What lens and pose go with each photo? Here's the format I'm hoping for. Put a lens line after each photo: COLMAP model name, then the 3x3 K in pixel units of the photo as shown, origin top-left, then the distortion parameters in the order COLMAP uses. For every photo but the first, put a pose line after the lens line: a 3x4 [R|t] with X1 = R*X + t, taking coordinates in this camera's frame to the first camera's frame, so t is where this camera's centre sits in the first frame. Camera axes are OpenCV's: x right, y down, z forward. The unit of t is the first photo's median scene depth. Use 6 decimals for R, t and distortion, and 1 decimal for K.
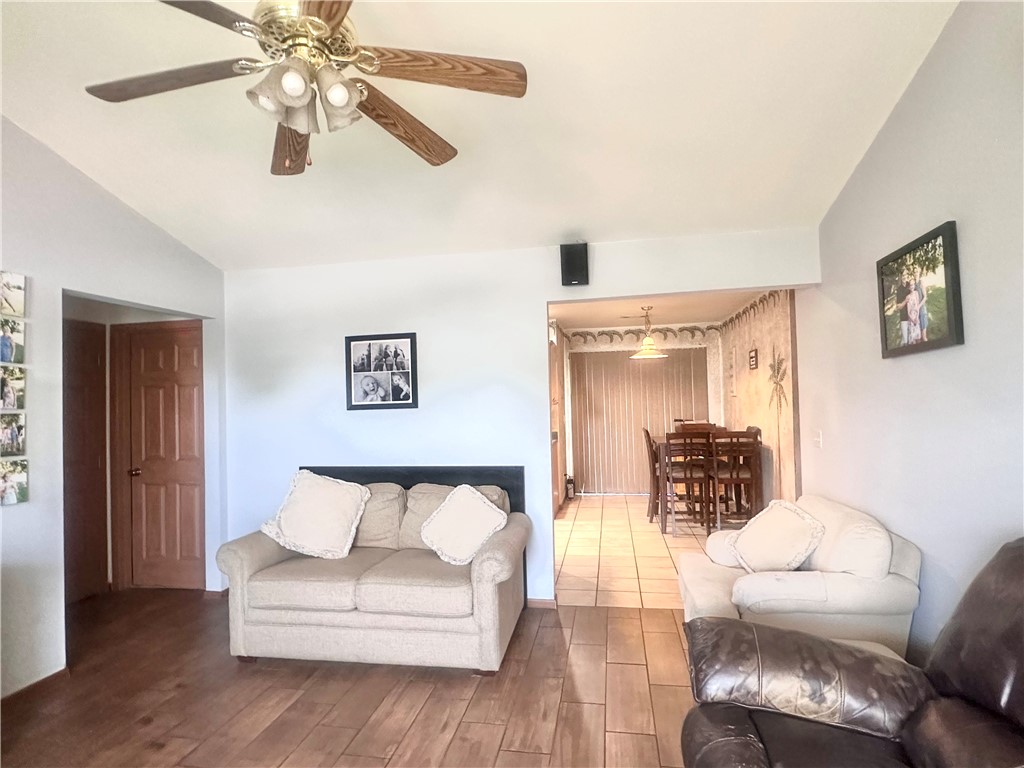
lens RADIAL K [[553.6, 0, 511.6], [0, 553.6, 385.4], [0, 0, 1]] dist [-0.004880, -0.001459]
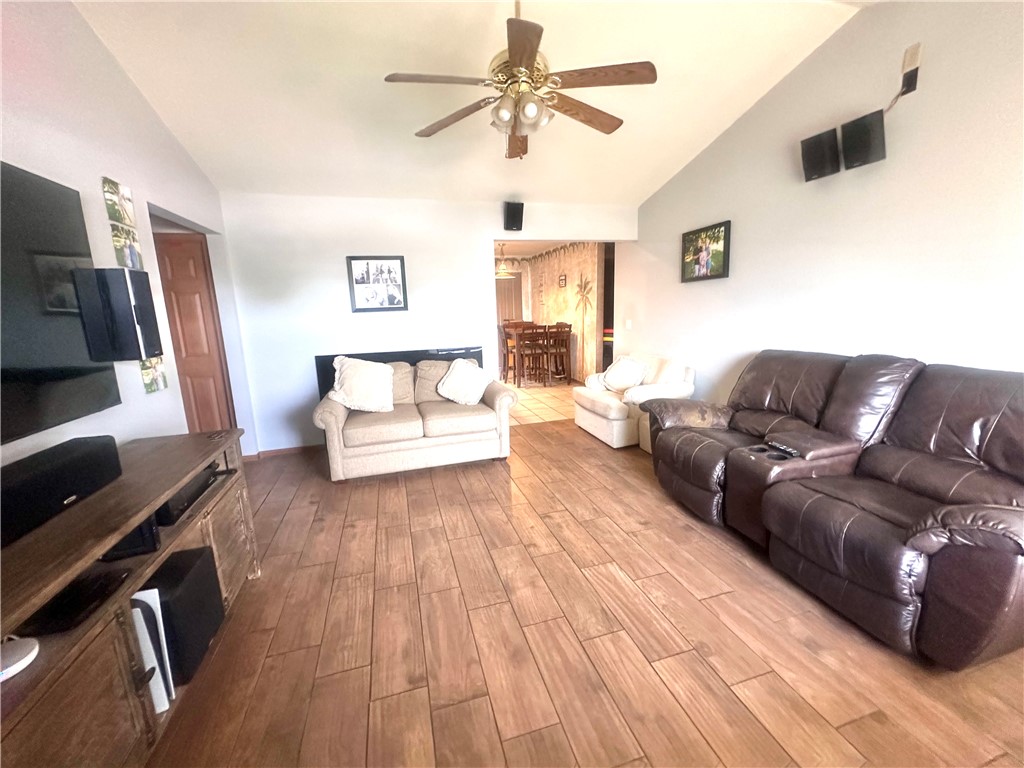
lens RADIAL K [[408.5, 0, 509.5], [0, 408.5, 381.7], [0, 0, 1]] dist [-0.004817, -0.000099]
pose [[0.894477, -0.083960, 0.439160, -0.443275], [-0.005245, 0.980173, 0.198075, 0.011310], [-0.447083, -0.179477, 0.876302, -0.091660]]
